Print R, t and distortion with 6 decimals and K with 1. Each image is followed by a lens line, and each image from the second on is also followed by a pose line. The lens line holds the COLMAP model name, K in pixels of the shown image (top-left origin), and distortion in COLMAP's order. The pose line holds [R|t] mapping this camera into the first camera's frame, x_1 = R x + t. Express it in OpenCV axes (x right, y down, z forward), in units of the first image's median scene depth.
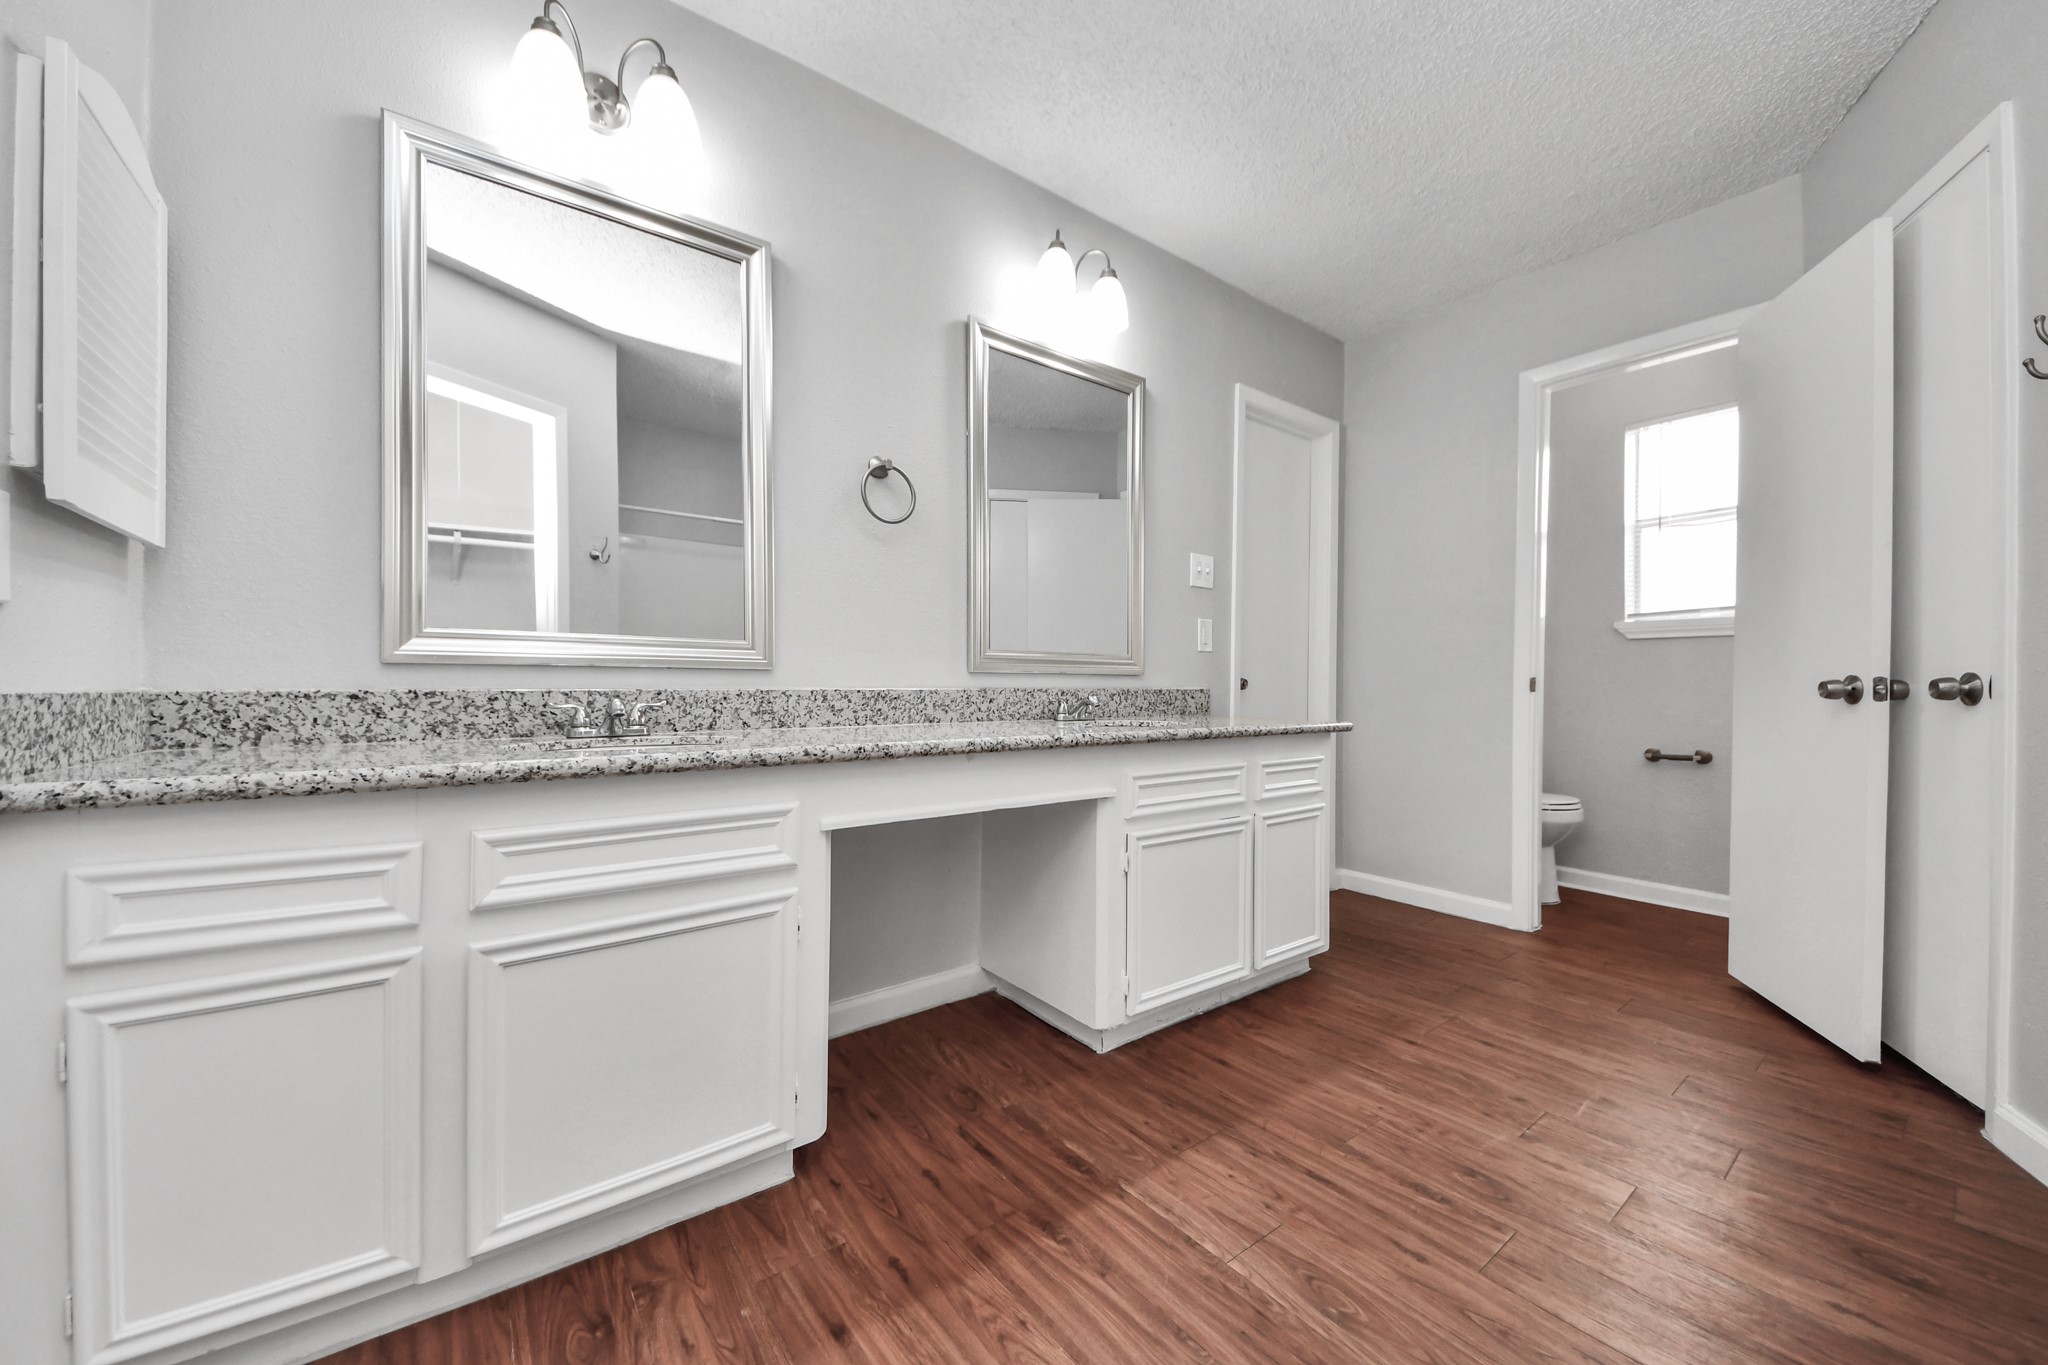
lens RADIAL K [[752.5, 0, 1018.1], [0, 752.5, 693.2], [0, 0, 1]] dist [0.013271, -0.008255]
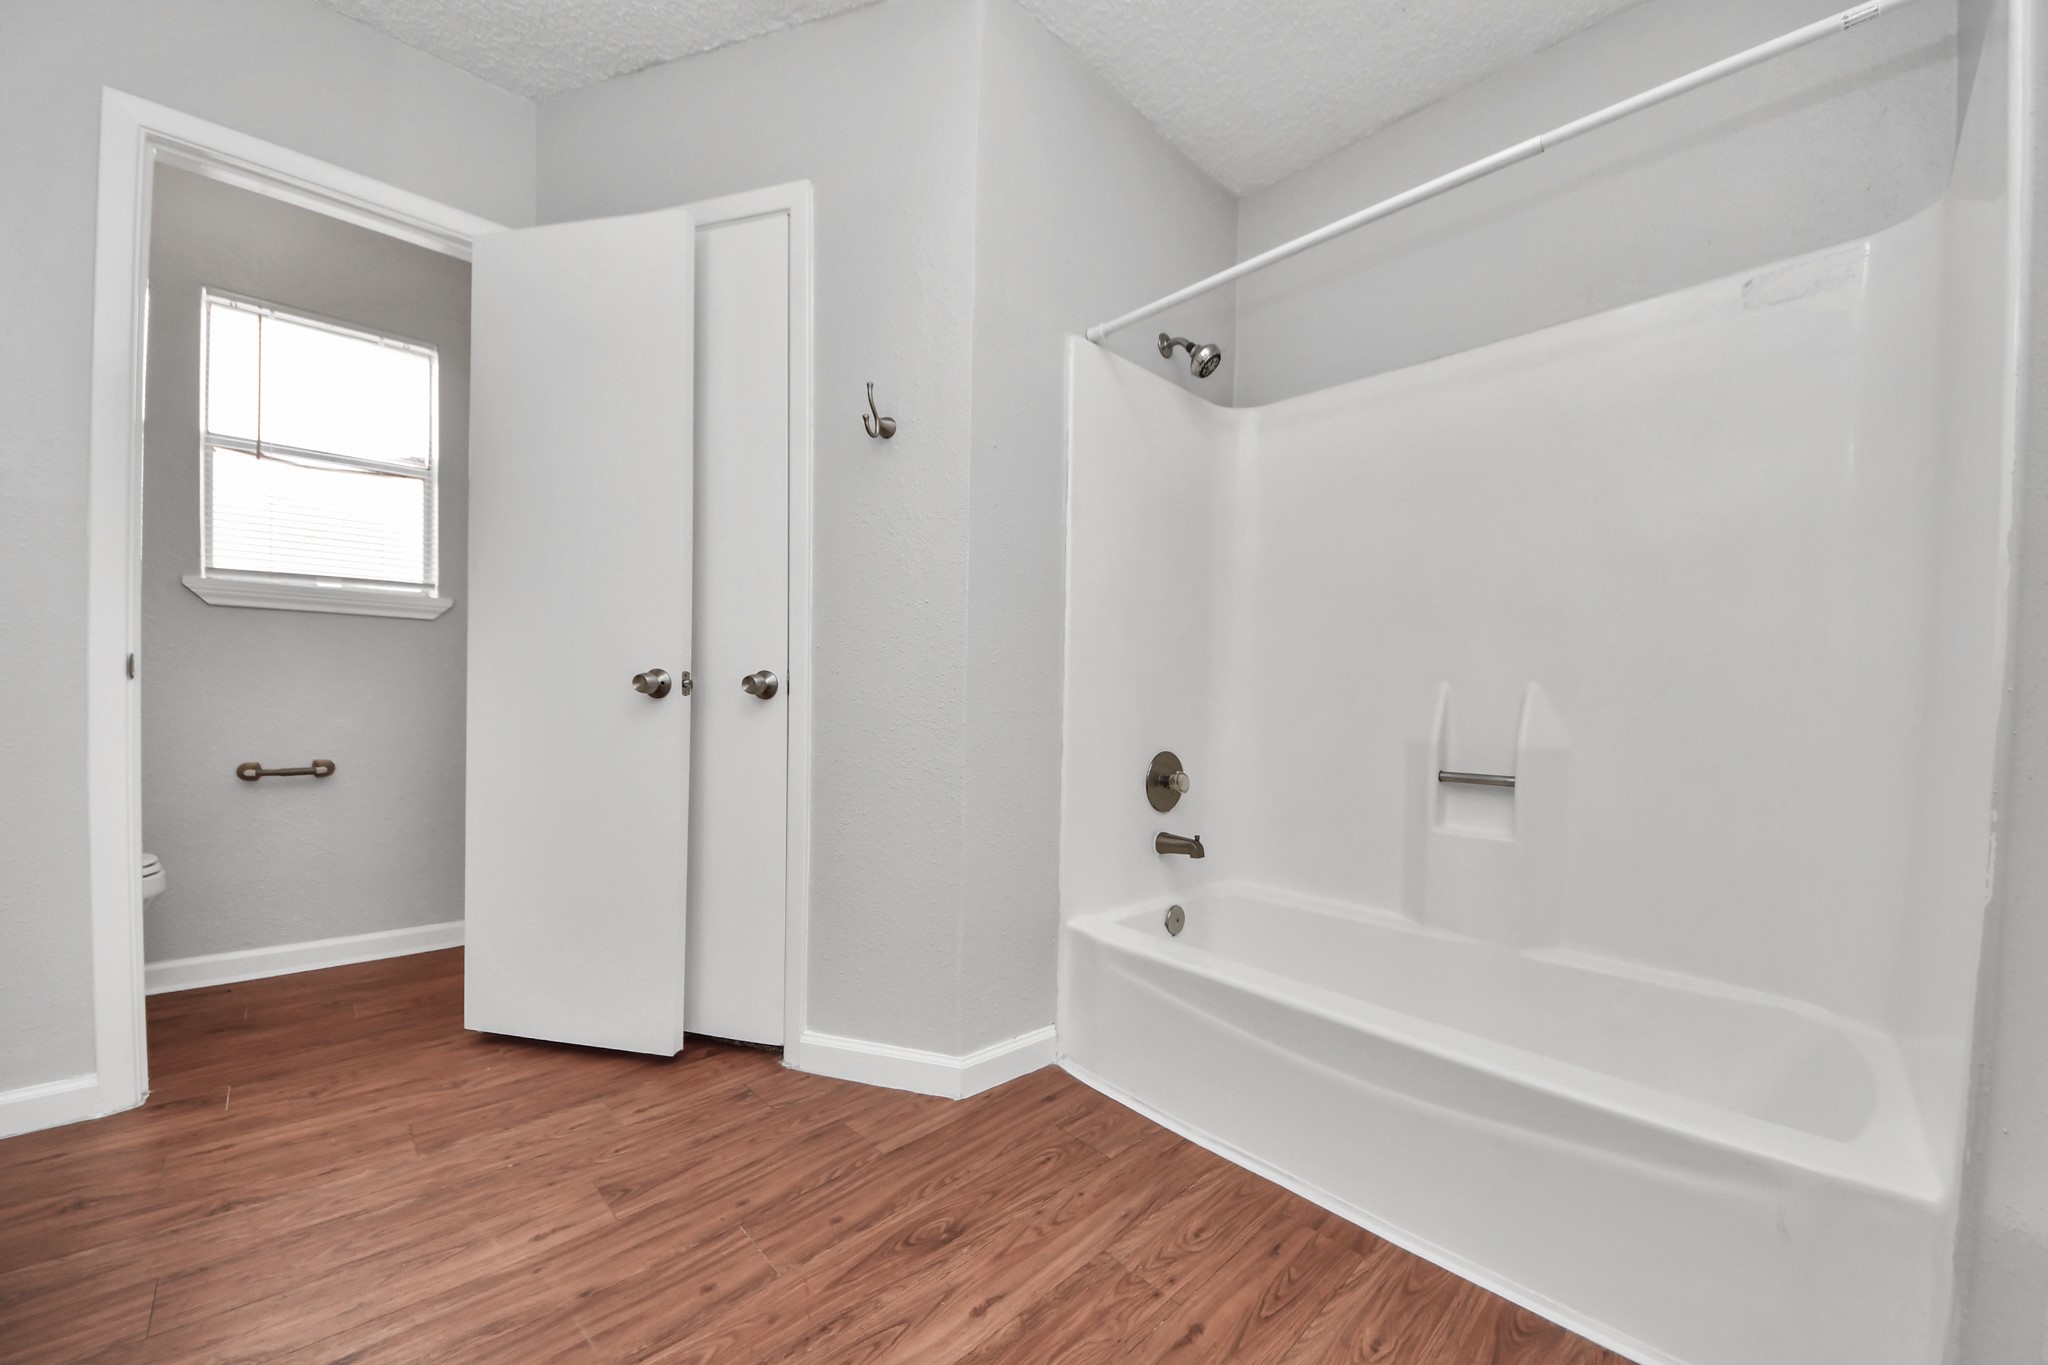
lens RADIAL K [[778.7, 0, 1020.3], [0, 778.7, 698.8], [0, 0, 1]] dist [-0.002198, -0.001402]
pose [[-0.130972, -0.016536, 0.991248, 0.031635], [-0.006739, 0.999853, 0.015789, -0.003563], [-0.991363, -0.004613, -0.131064, 0.504980]]
